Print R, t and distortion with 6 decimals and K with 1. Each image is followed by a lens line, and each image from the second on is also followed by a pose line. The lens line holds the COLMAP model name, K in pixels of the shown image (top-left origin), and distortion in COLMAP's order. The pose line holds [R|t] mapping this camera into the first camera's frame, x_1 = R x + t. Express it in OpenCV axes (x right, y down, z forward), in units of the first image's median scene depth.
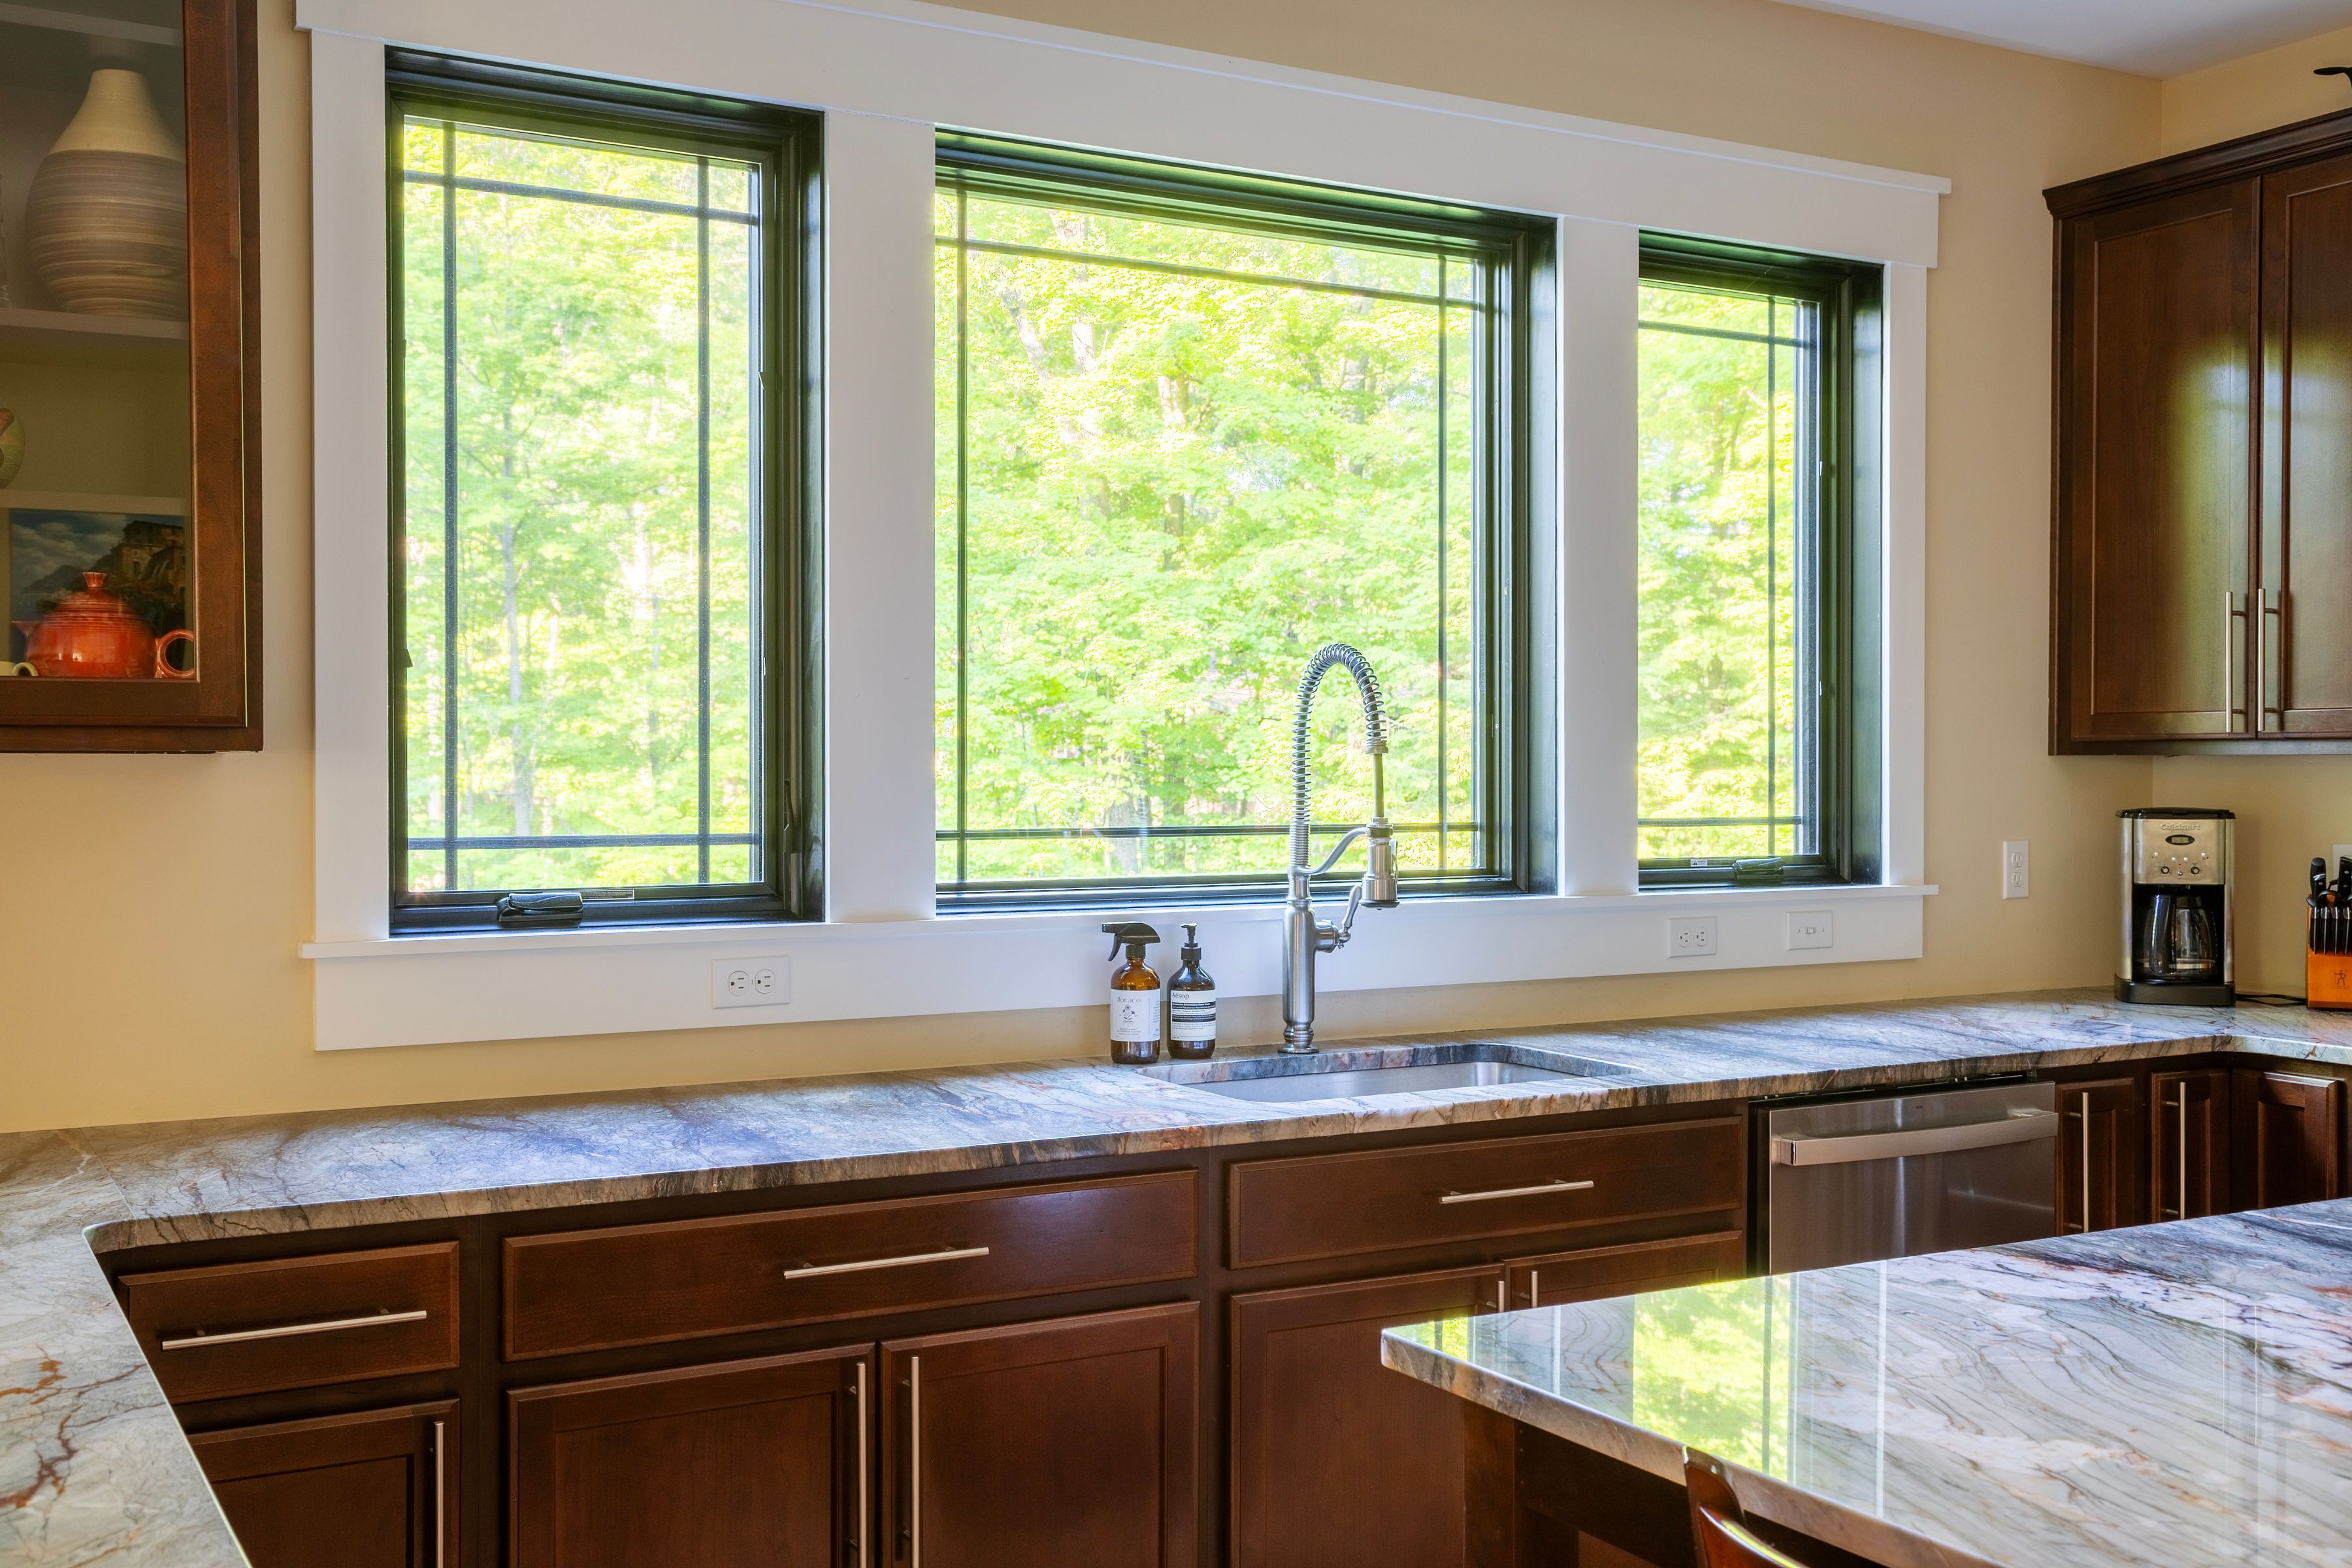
lens RADIAL K [[2336.8, 0, 1176.2], [0, 2336.8, 812.9], [0, 0, 1]] dist [0.051163, -0.000245]
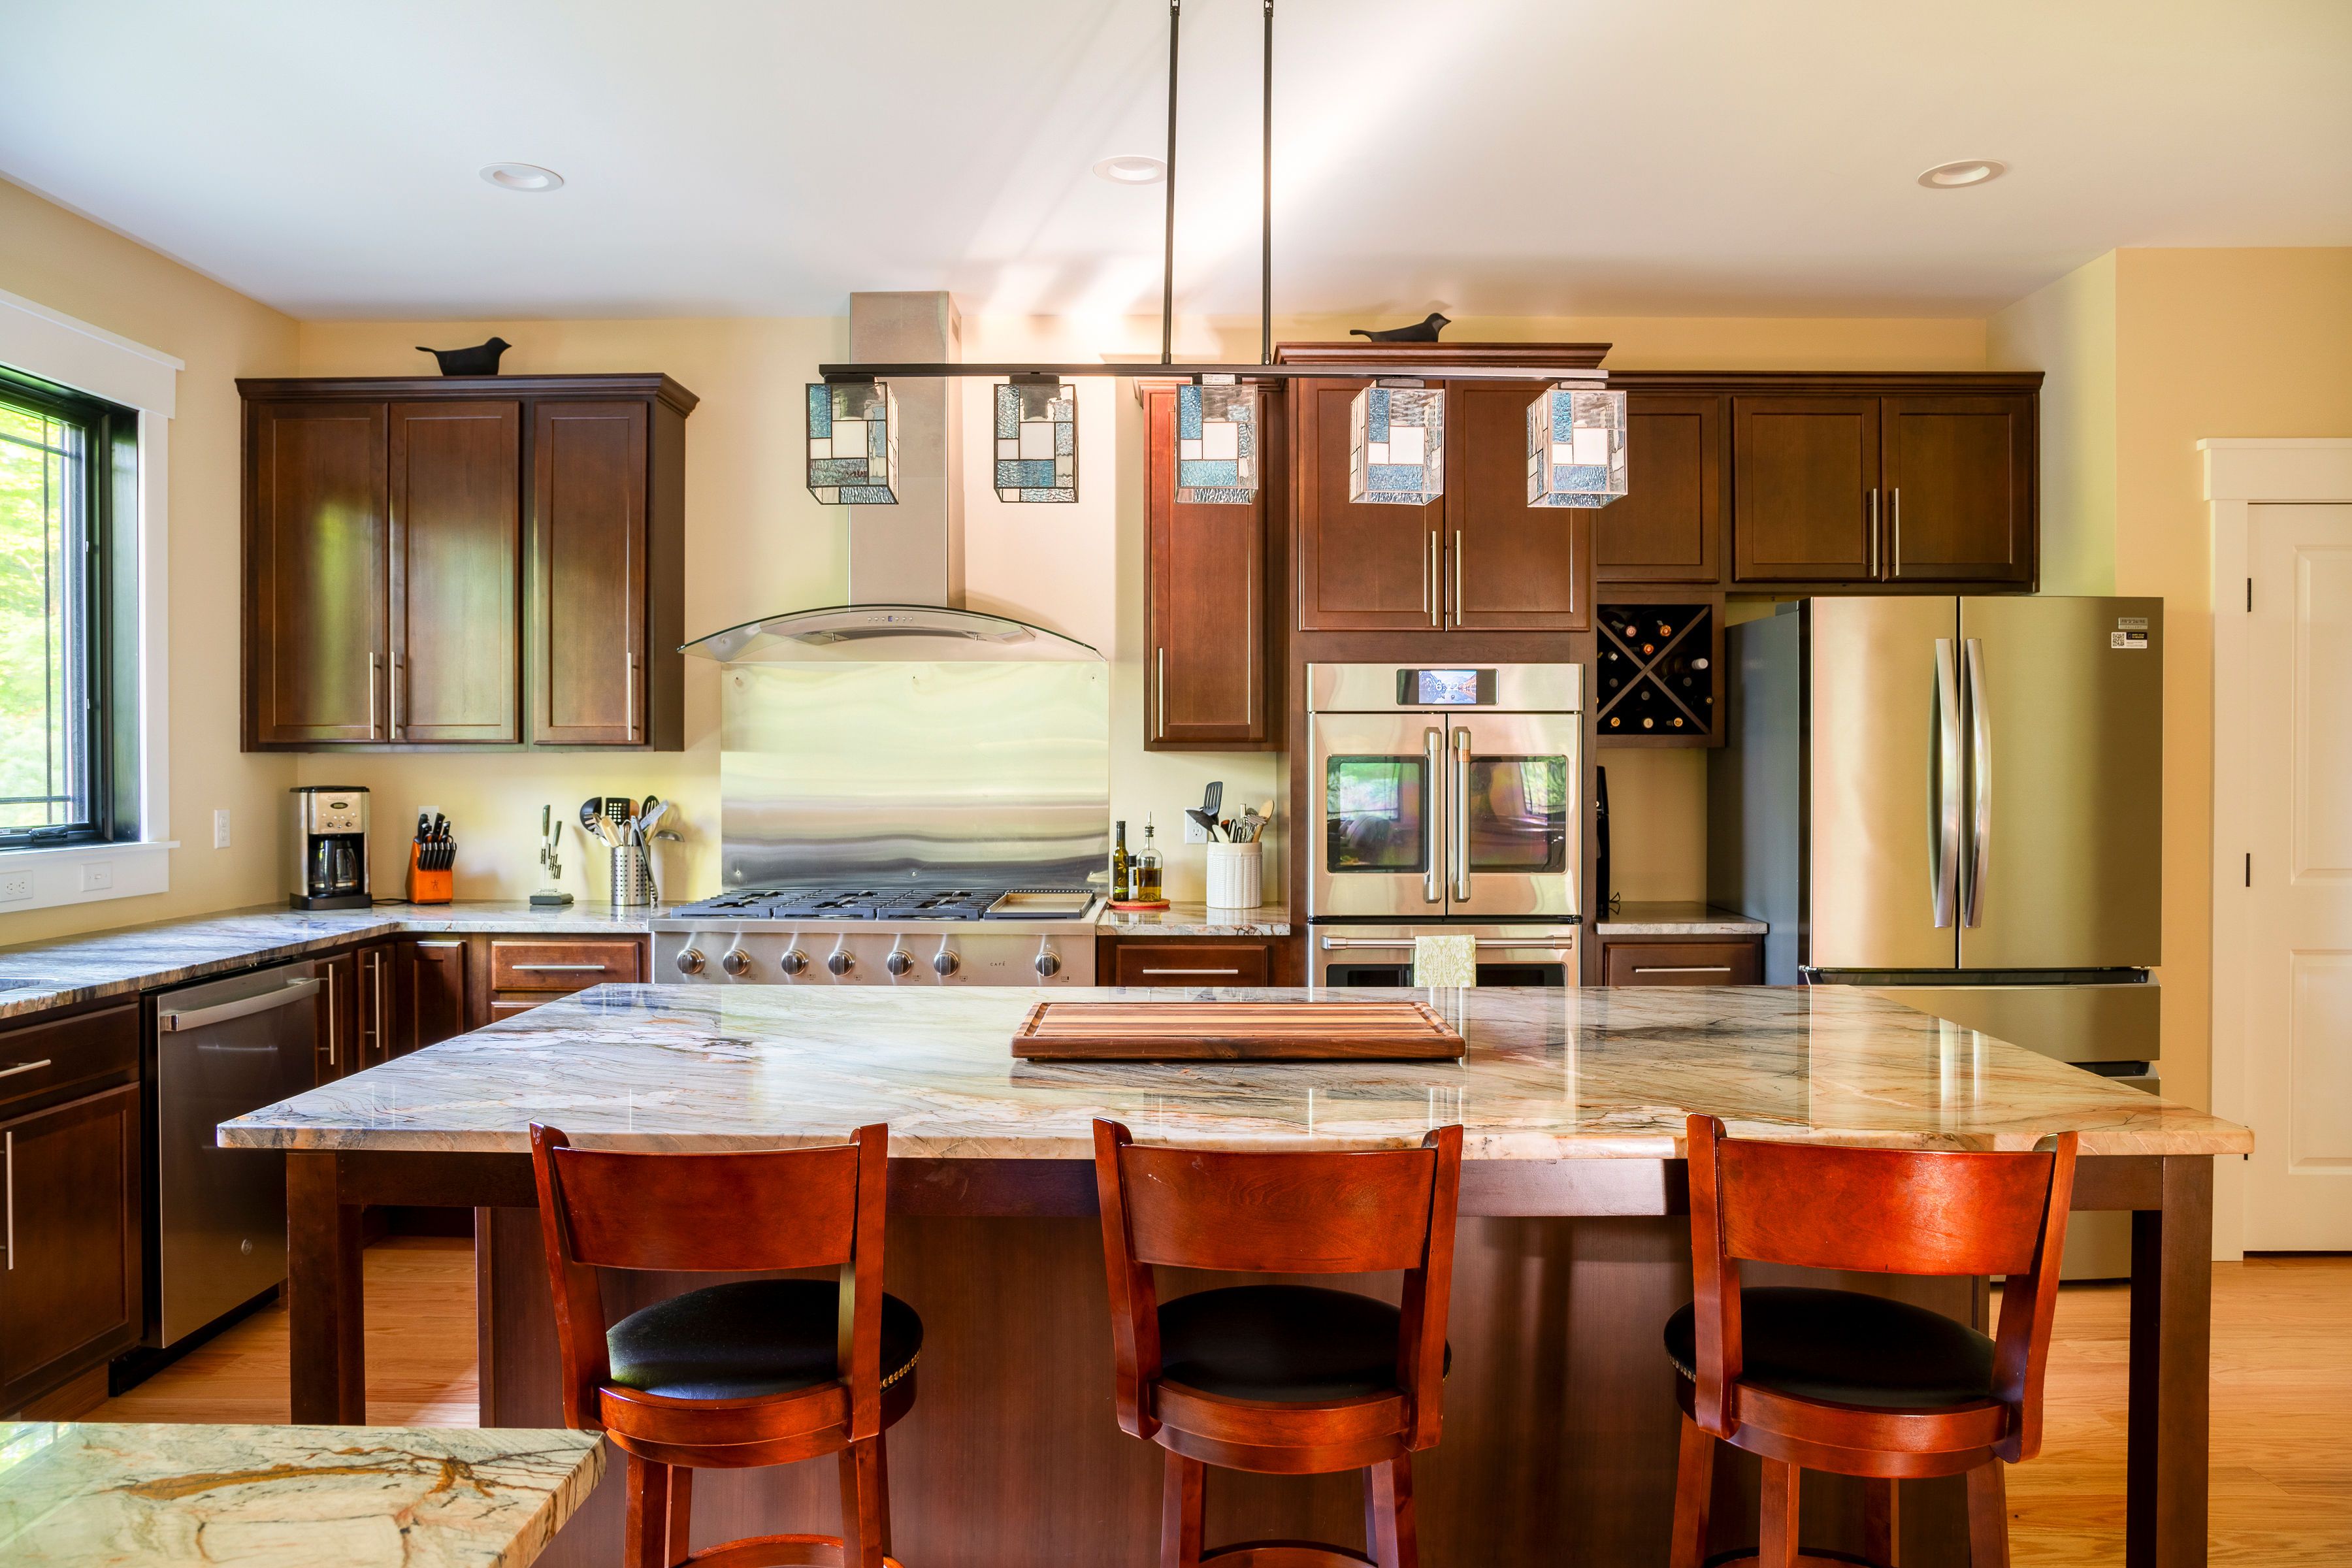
lens RADIAL K [[1635.6, 0, 1178.6], [0, 1635.6, 819.3], [0, 0, 1]] dist [-0.105565, 0.061750]
pose [[0.496125, -0.030020, 0.867732, -0.229481], [0.015601, 0.999549, 0.025661, 0.001832], [-0.868111, 0.000807, 0.496369, -0.028717]]
